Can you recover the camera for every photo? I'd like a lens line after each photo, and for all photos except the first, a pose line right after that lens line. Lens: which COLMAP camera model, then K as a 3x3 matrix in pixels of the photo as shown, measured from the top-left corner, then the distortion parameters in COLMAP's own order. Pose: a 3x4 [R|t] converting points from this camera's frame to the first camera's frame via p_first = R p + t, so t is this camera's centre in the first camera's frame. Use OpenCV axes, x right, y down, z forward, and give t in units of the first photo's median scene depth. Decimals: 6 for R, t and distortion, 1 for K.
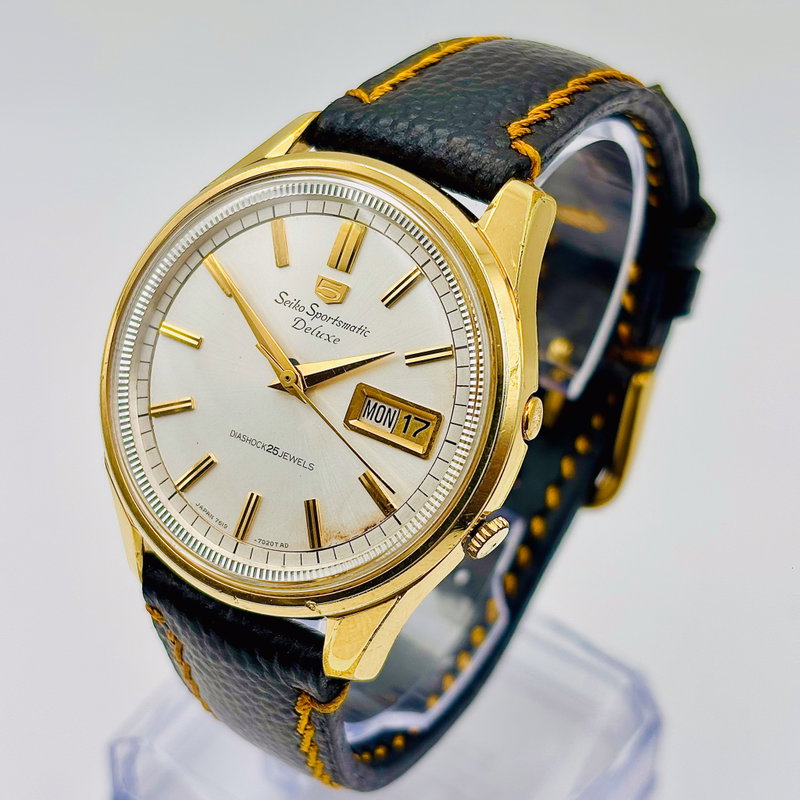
lens RADIAL K [[1591.5, 0, 391.8], [0, 1591.5, 401.5], [0, 0, 1]] dist [0.322347, 0.000000]
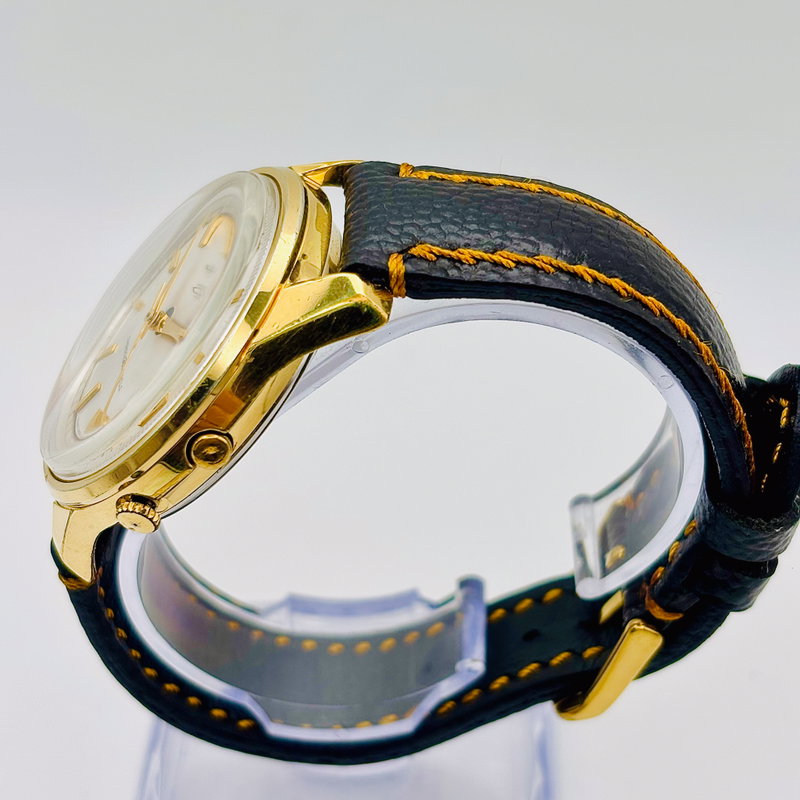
lens RADIAL K [[1591.5, 0, 406.1], [0, 1591.5, 397.5], [0, 0, 1]] dist [0.322347, 0.000000]
pose [[0.527393, 0.526306, -0.666977, 0.820326], [-0.561354, 0.805128, 0.191445, -0.287160], [0.637760, 0.273443, 0.720063, 0.276855]]
